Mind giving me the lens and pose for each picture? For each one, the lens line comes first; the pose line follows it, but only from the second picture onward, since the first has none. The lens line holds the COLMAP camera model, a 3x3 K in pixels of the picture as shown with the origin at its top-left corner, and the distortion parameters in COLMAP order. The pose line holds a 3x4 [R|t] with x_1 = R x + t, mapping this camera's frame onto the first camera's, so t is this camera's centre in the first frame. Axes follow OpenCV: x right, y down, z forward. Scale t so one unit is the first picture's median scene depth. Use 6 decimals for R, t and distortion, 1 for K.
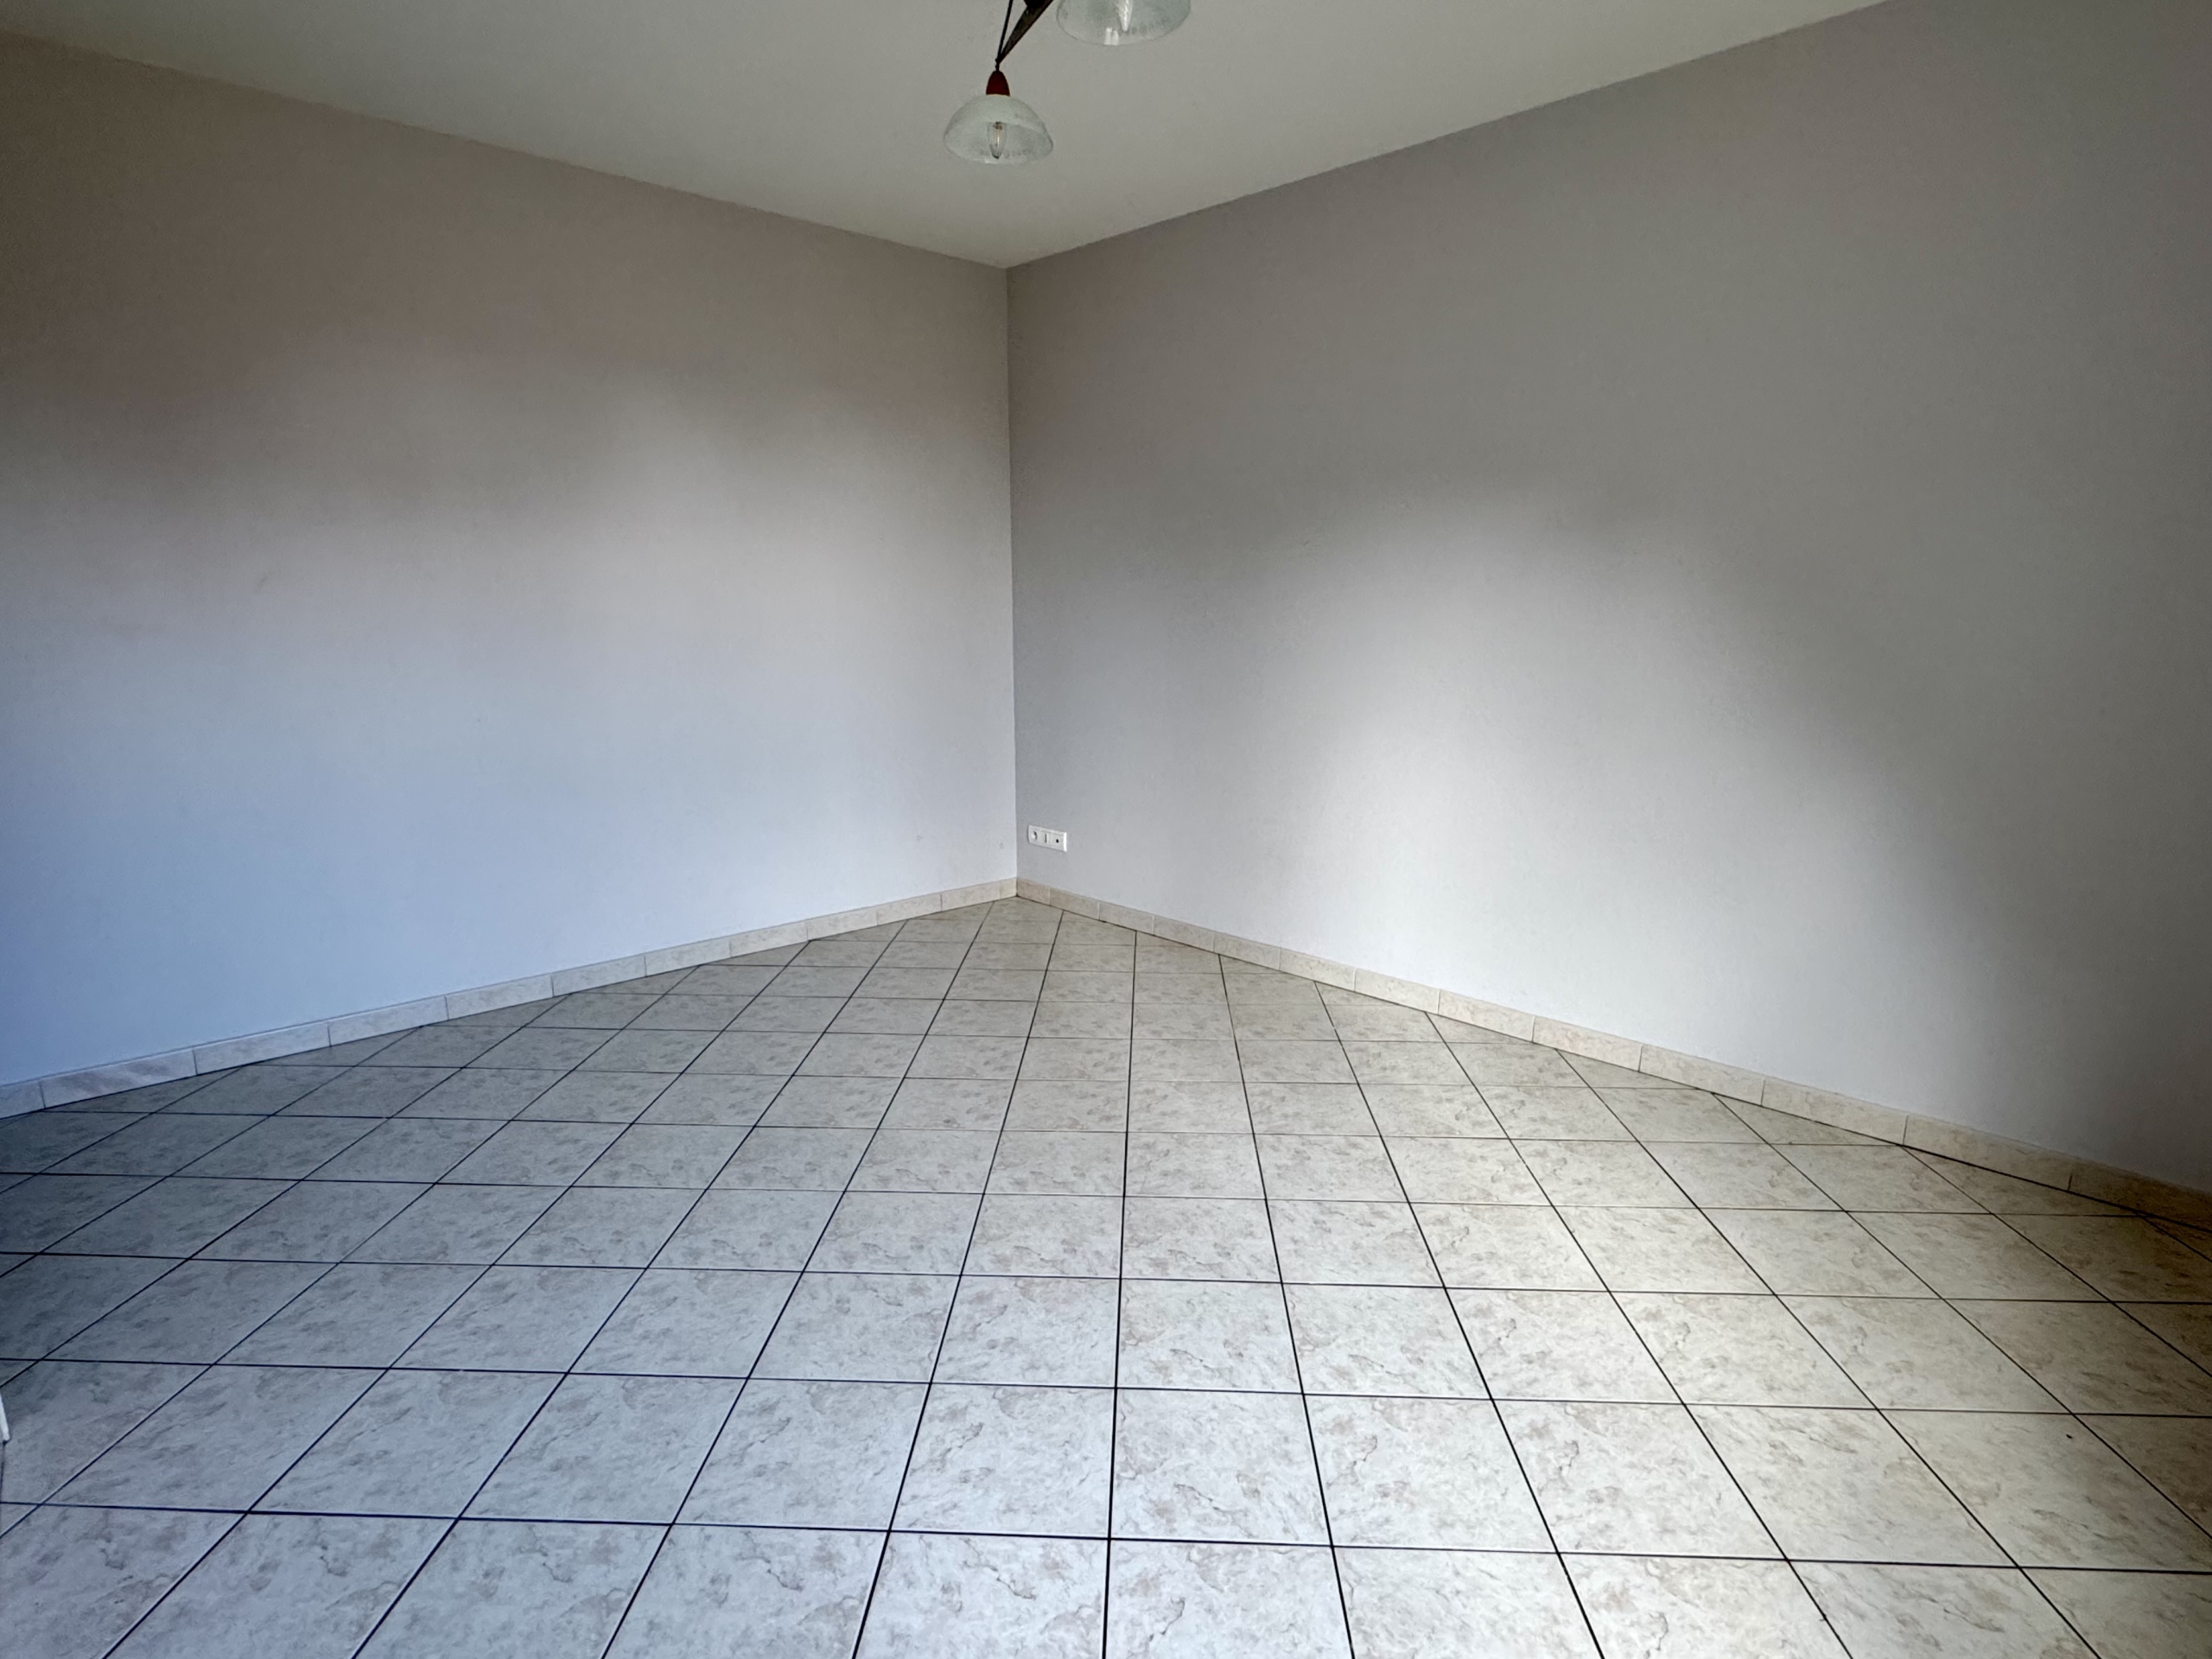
lens RADIAL K [[1142.6, 0, 1098.4], [0, 1142.6, 828.9], [0, 0, 1]] dist [0.001213, -0.001063]
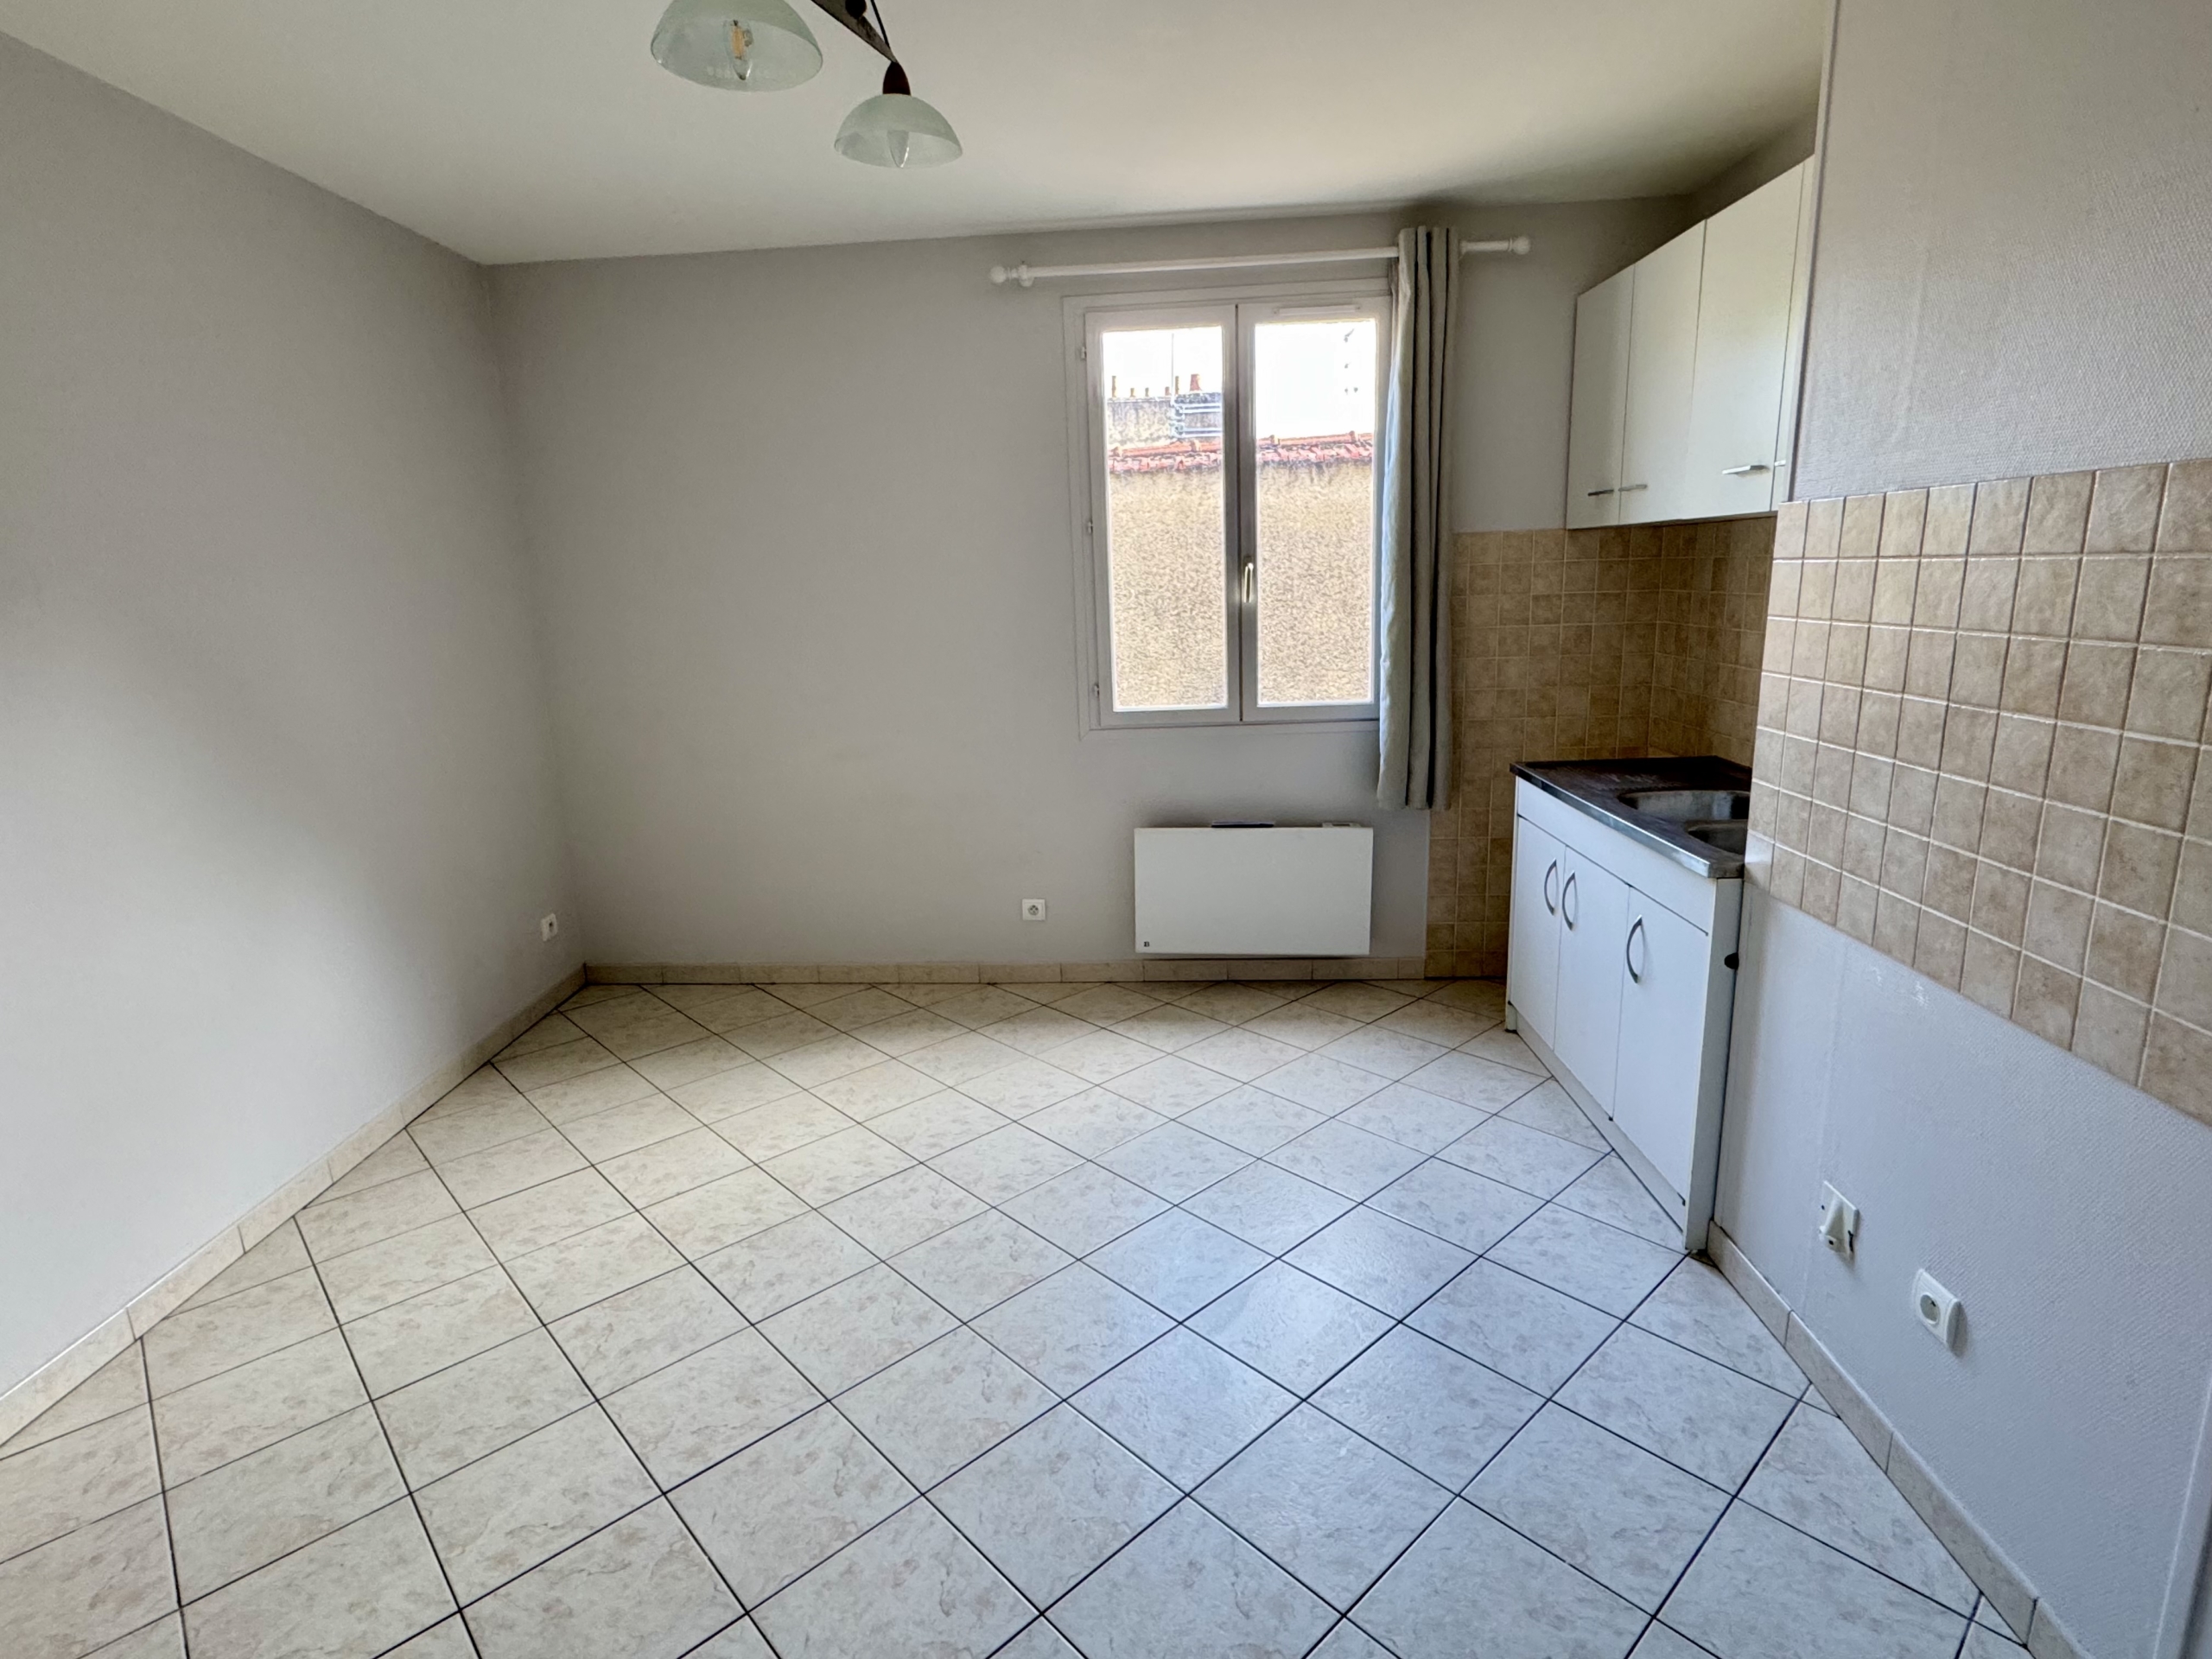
lens RADIAL K [[1142.6, 0, 1112.6], [0, 1142.6, 836.9], [0, 0, 1]] dist [0.001213, -0.001063]
pose [[-0.713178, -0.137023, 0.687460, -0.688409], [0.172109, 0.916462, 0.361214, -0.348384], [-0.679526, 0.375928, -0.630018, 1.304006]]
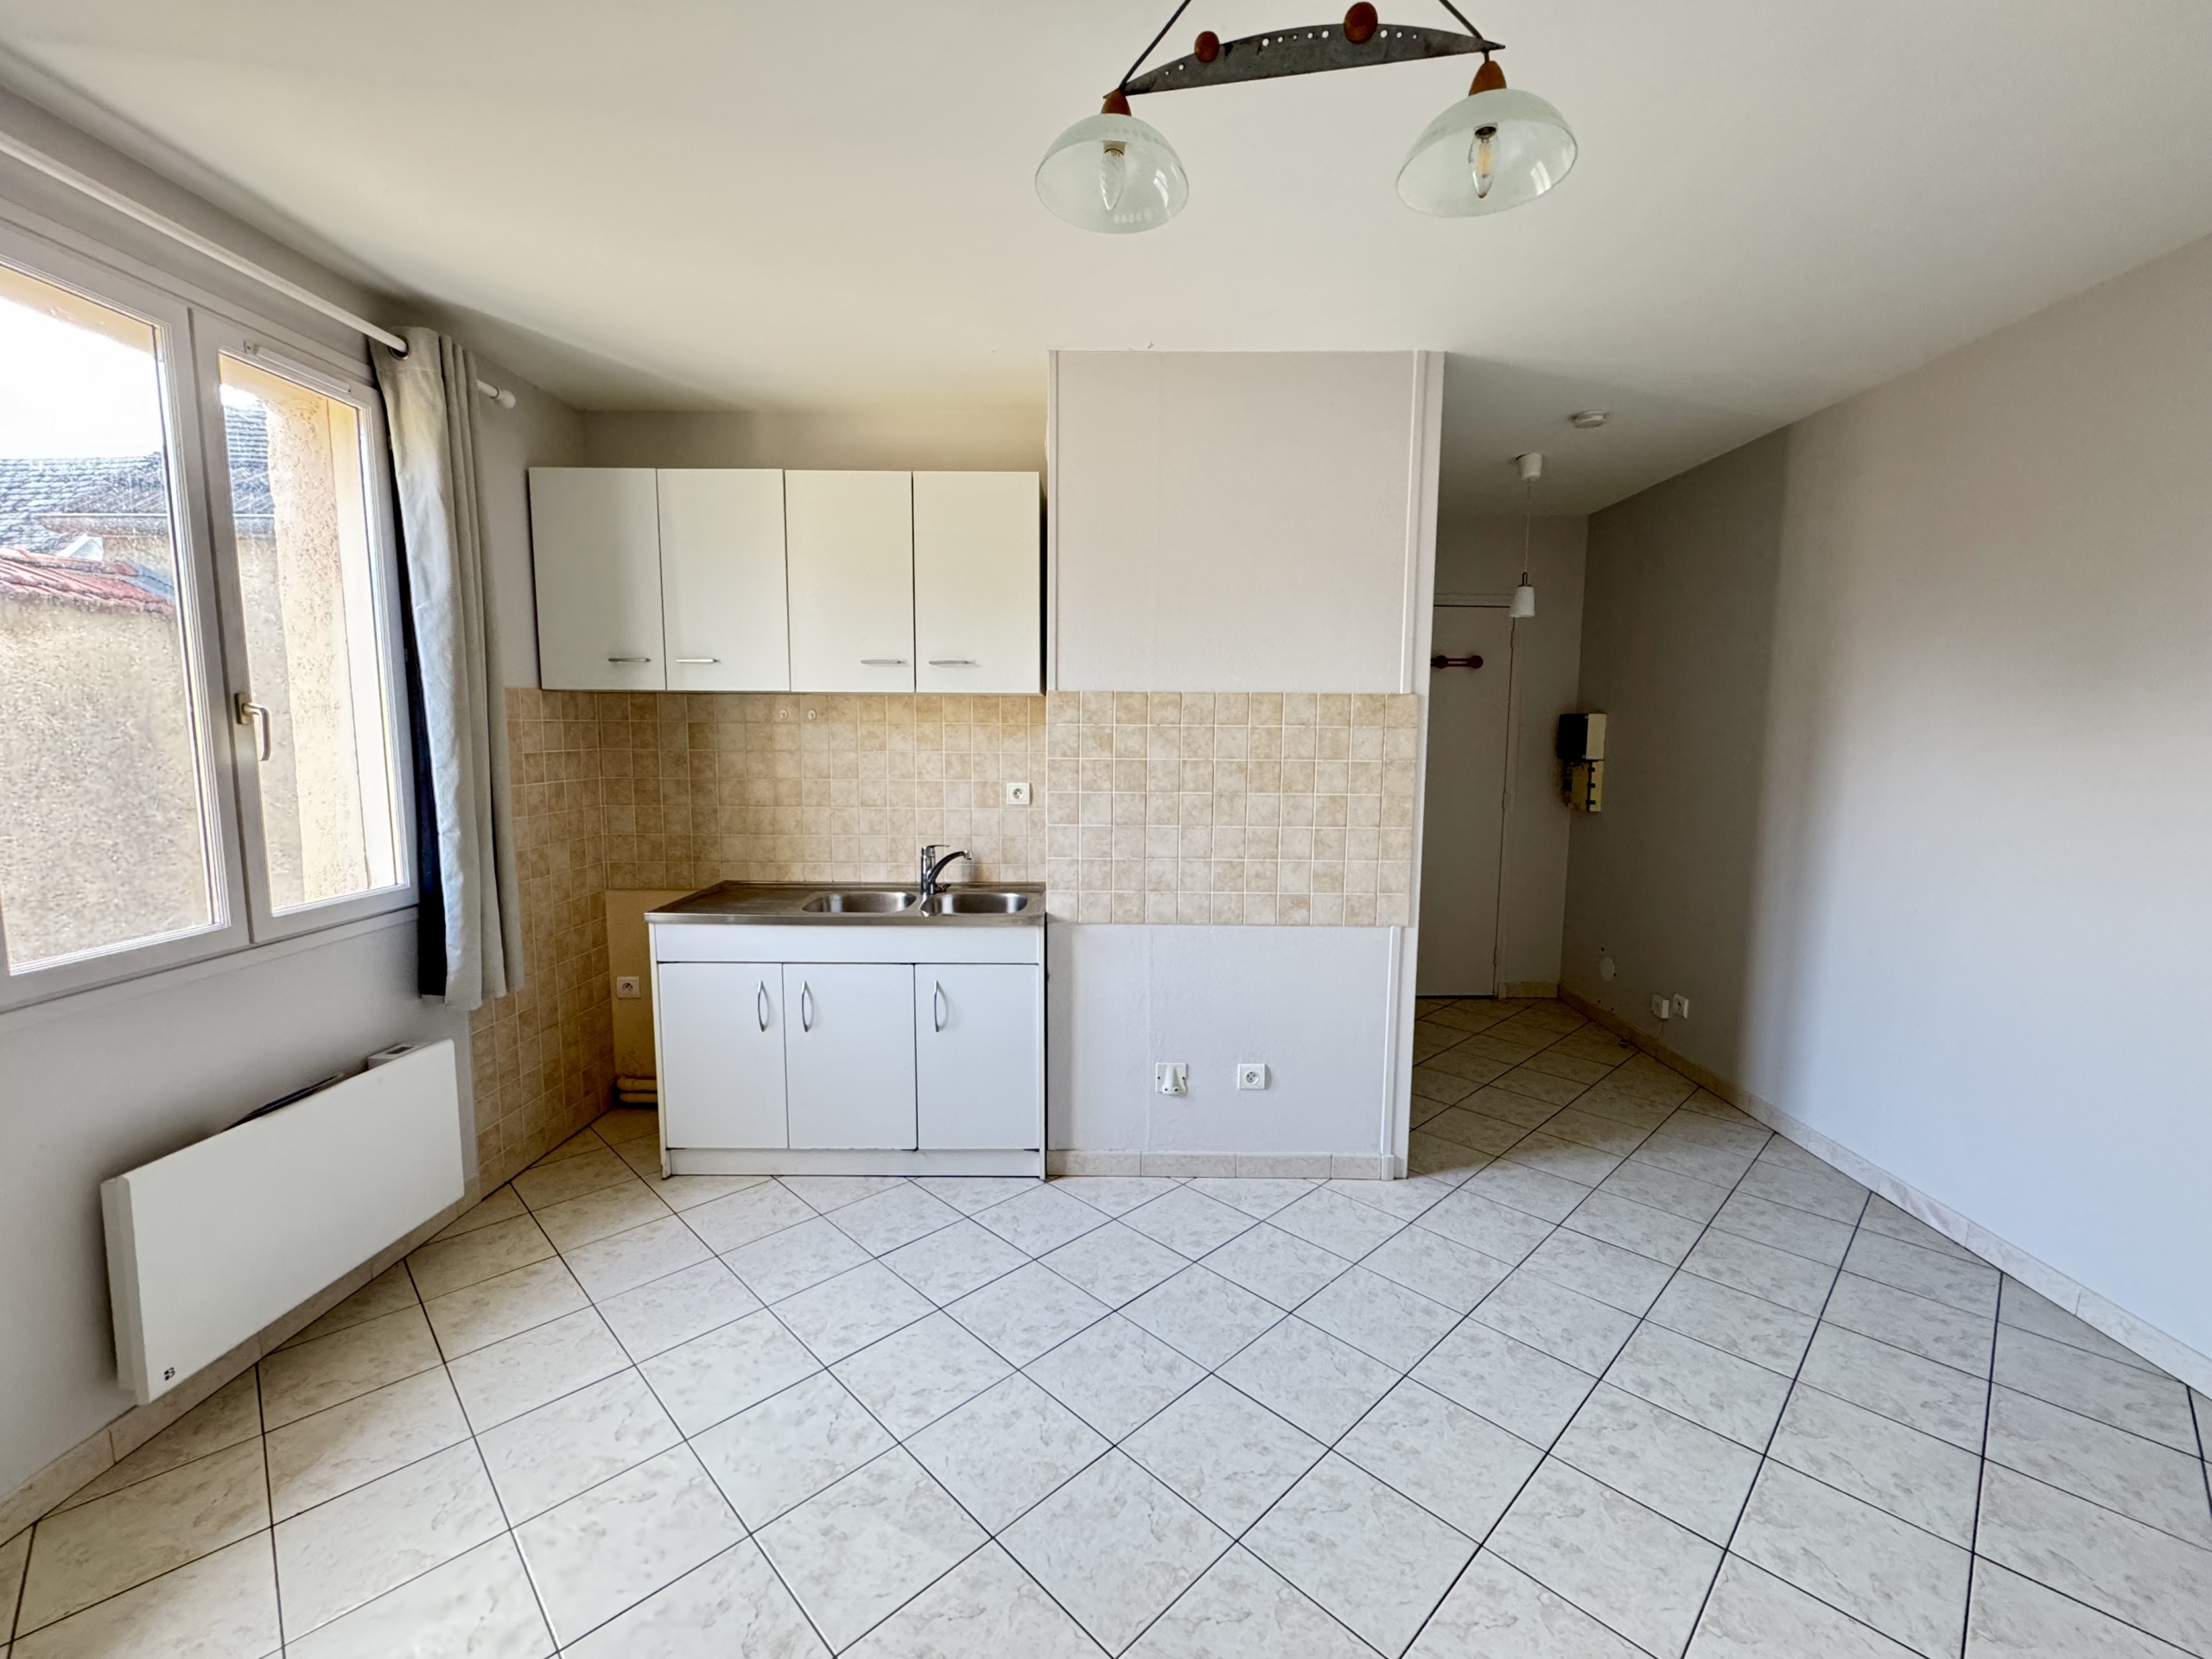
lens RADIAL K [[920.1, 0, 1109.4], [0, 920.1, 837.4], [0, 0, 1]] dist [-0.009749, 0.000244]
pose [[-0.680877, 0.079452, -0.728076, 0.414682], [-0.154712, 0.956063, 0.249014, -0.301536], [0.715871, 0.282190, -0.638669, 1.158138]]
